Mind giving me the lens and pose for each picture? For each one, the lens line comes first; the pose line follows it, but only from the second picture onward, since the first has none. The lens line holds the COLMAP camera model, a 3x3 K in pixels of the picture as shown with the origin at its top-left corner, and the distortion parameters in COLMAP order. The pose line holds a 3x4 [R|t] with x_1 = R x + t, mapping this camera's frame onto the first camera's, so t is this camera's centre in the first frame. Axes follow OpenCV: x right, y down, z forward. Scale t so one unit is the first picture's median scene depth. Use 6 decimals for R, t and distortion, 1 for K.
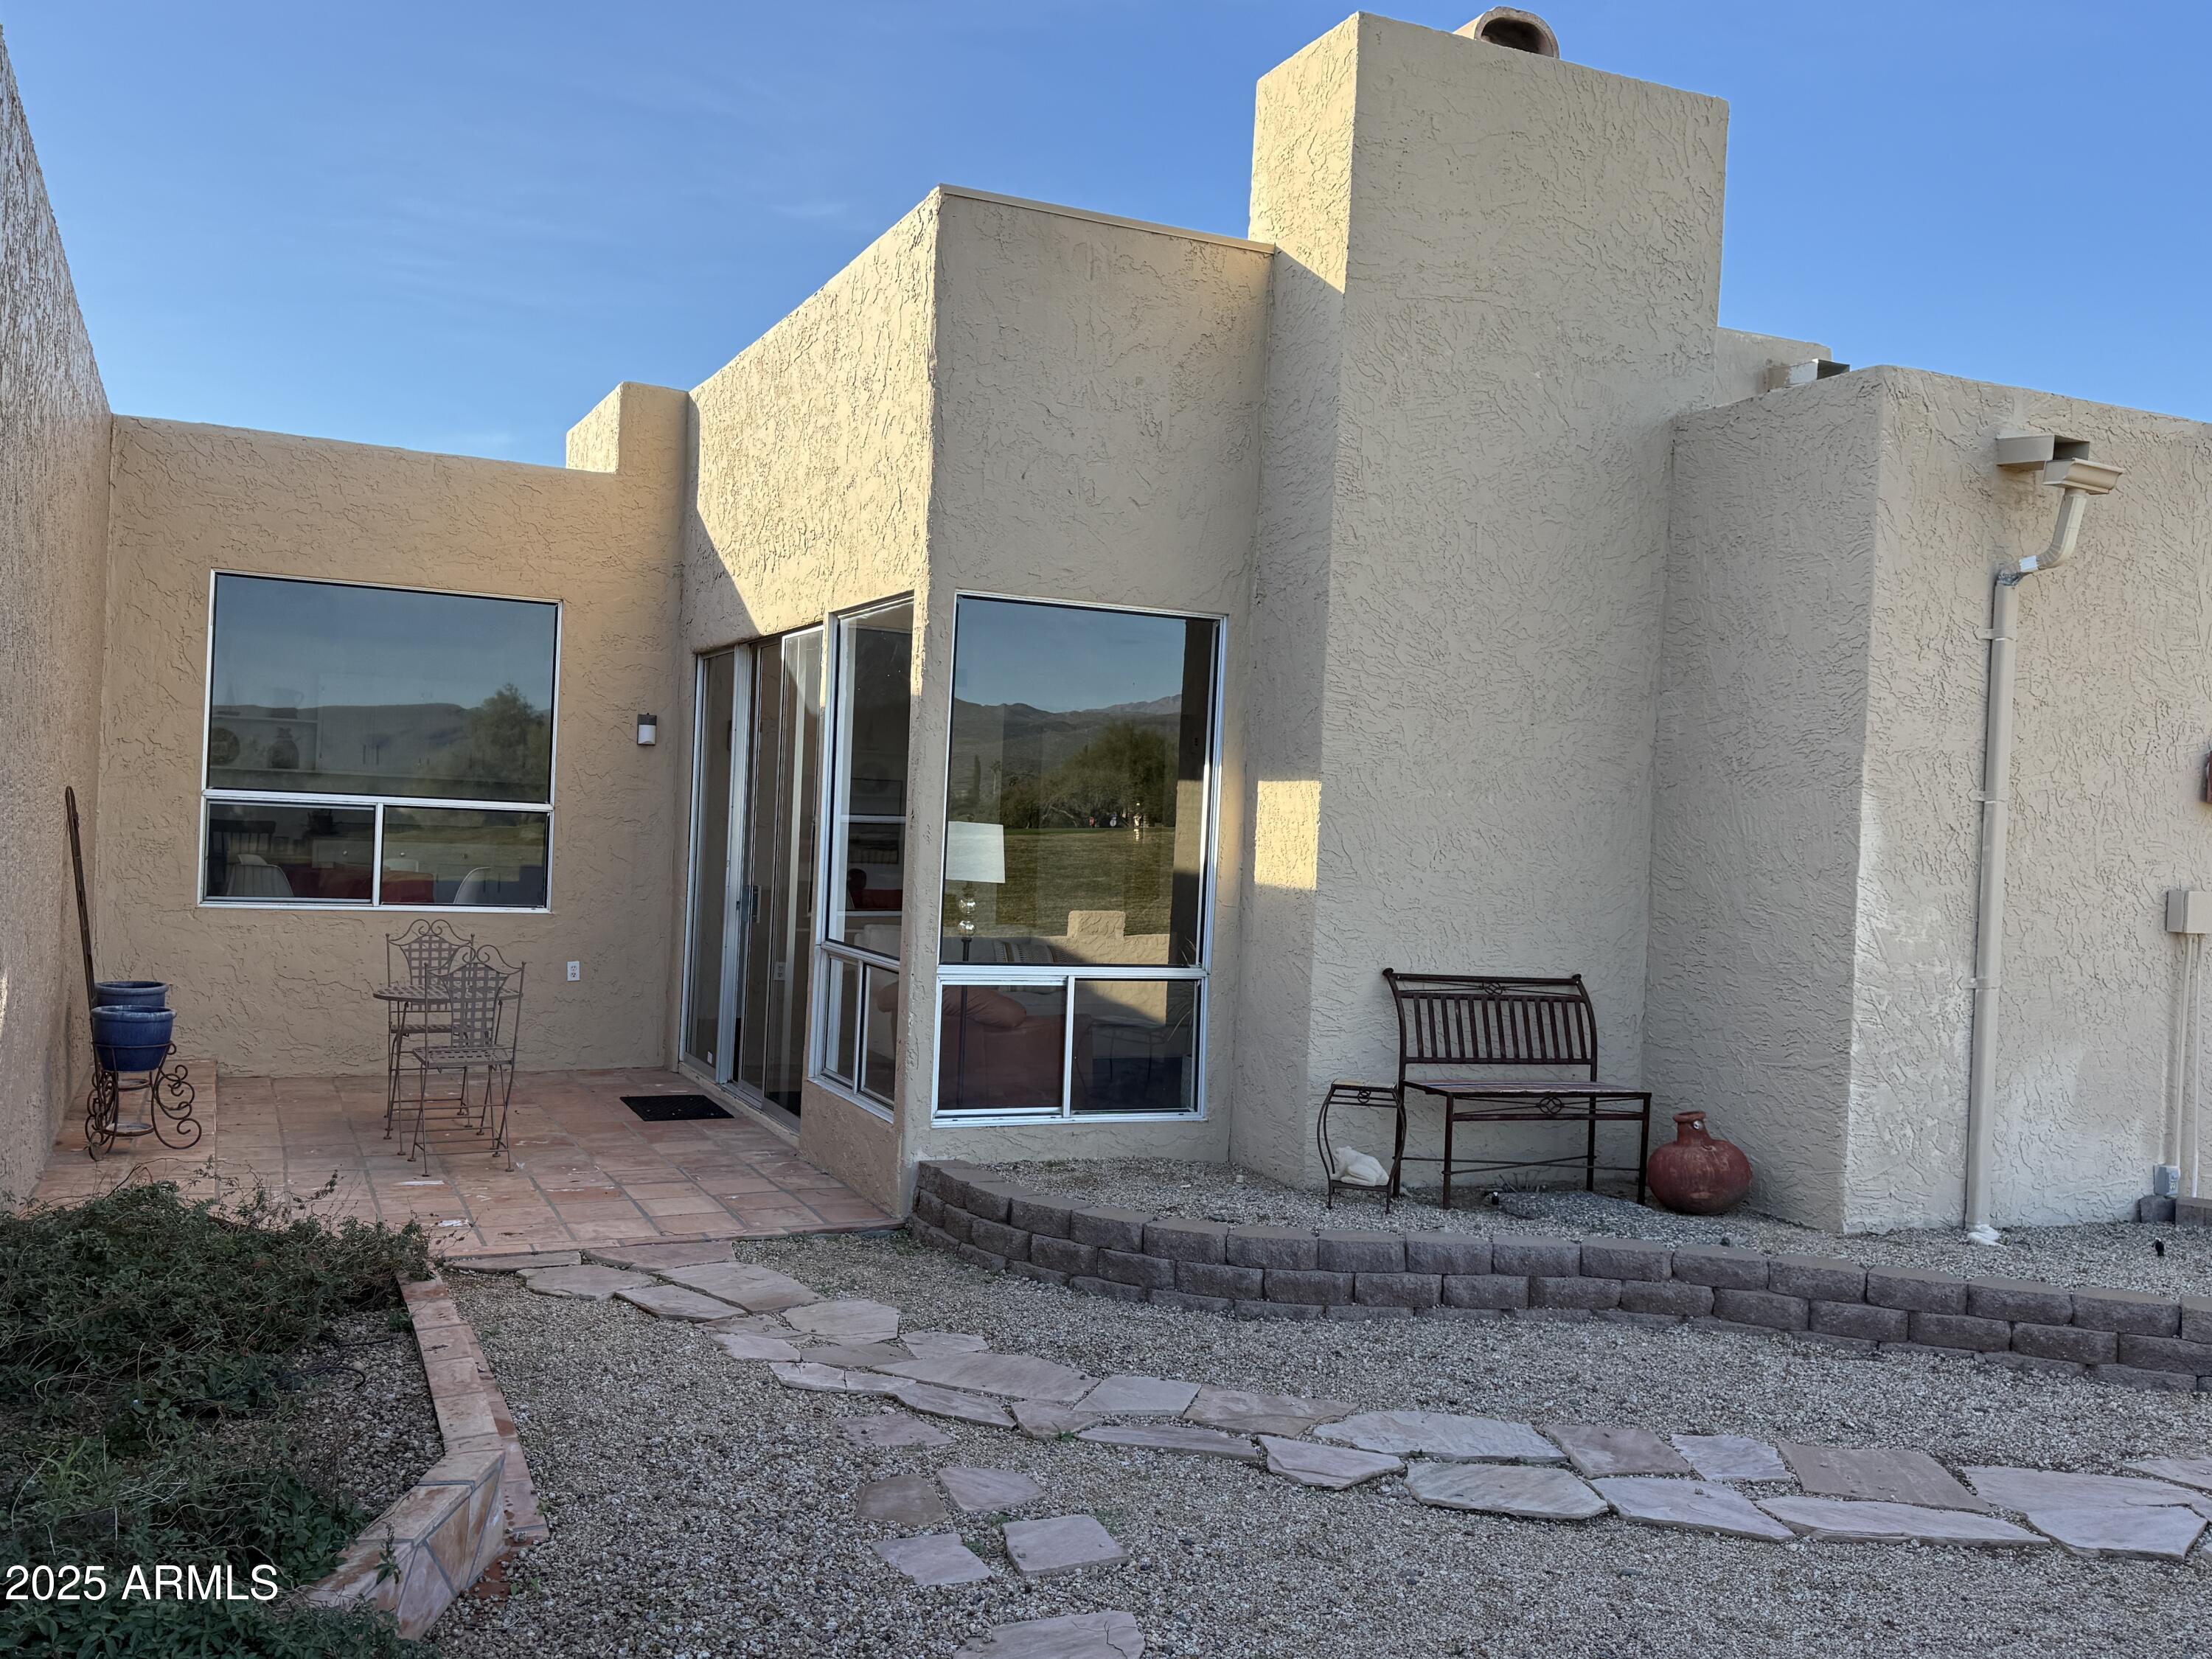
lens RADIAL K [[1900.6, 0, 1106.0], [0, 1900.6, 829.5], [0, 0, 1]] dist [0.177732, -0.355245]
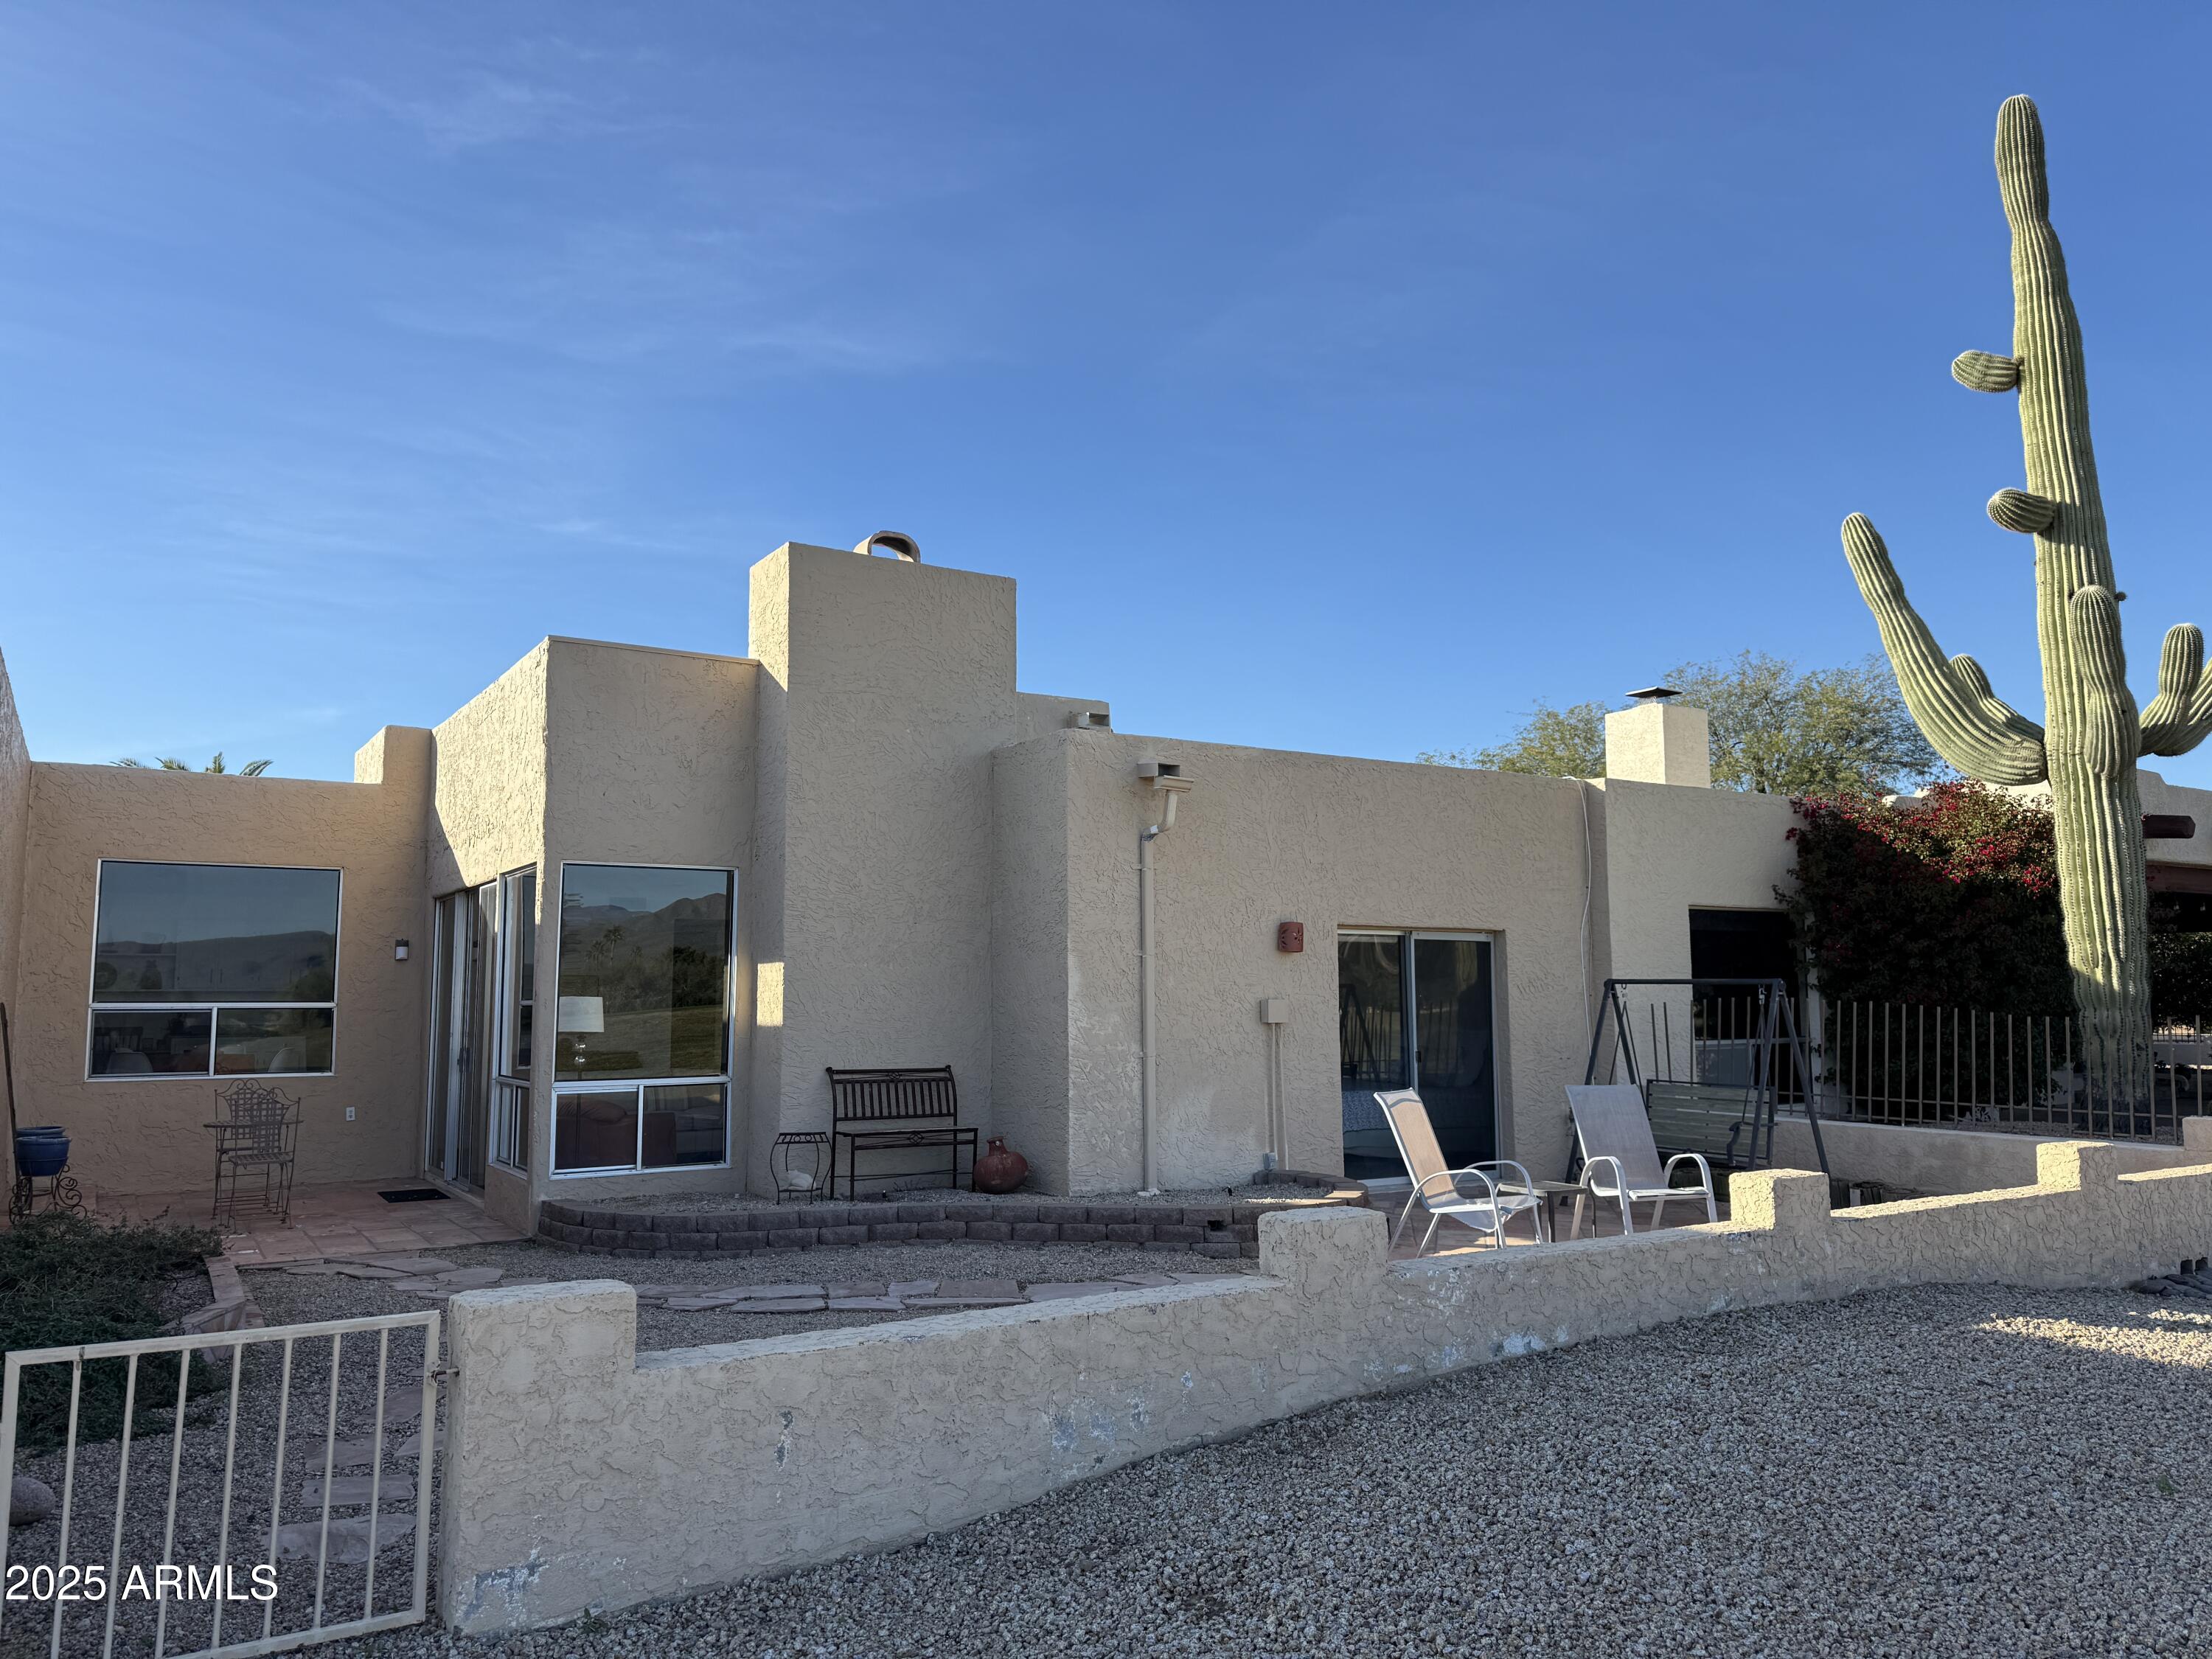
lens RADIAL K [[1532.9, 0, 1109.5], [0, 1532.9, 838.3], [0, 0, 1]] dist [0.130610, -0.190360]
pose [[0.989033, -0.034136, 0.143697, 0.204943], [0.049339, 0.993394, -0.103604, 0.023595], [-0.139212, 0.109557, 0.984184, -0.442140]]
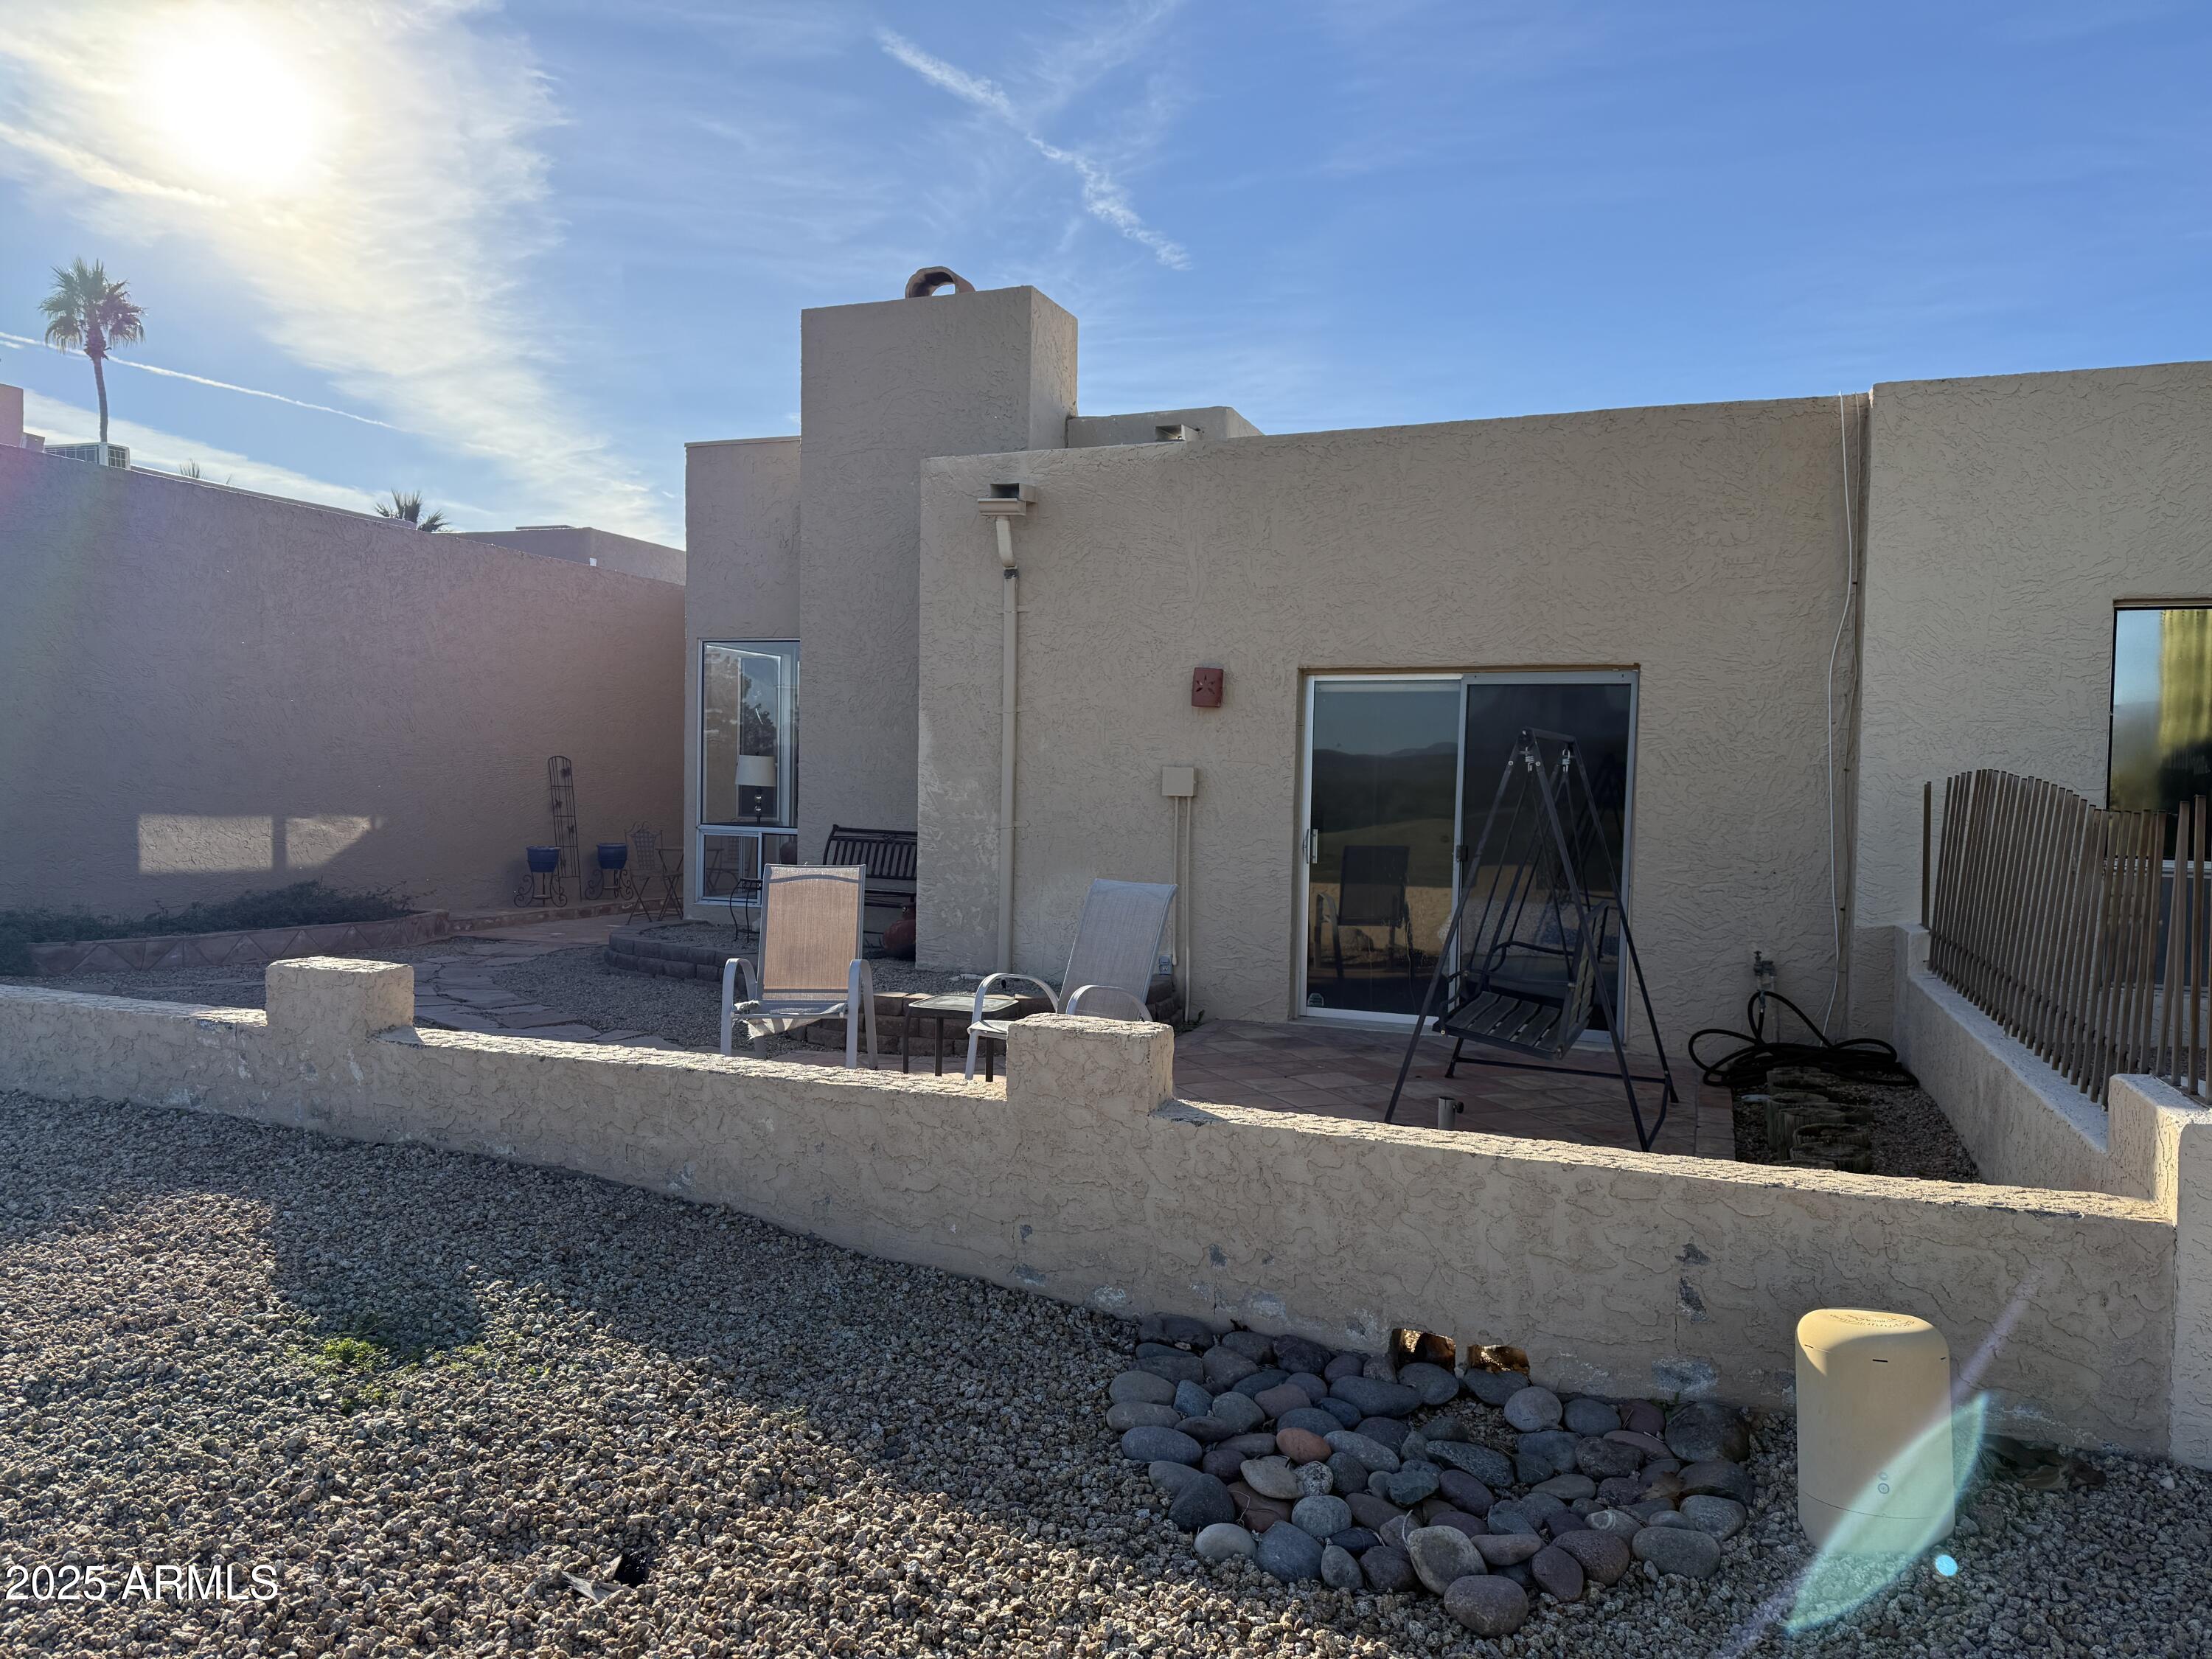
lens RADIAL K [[1532.9, 0, 1109.5], [0, 1532.9, 838.3], [0, 0, 1]] dist [0.130610, -0.190360]
pose [[0.703349, -0.003807, -0.710835, 1.368265], [0.004152, 0.999991, -0.001247, 0.087951], [0.710833, -0.002074, 0.703358, 0.153106]]
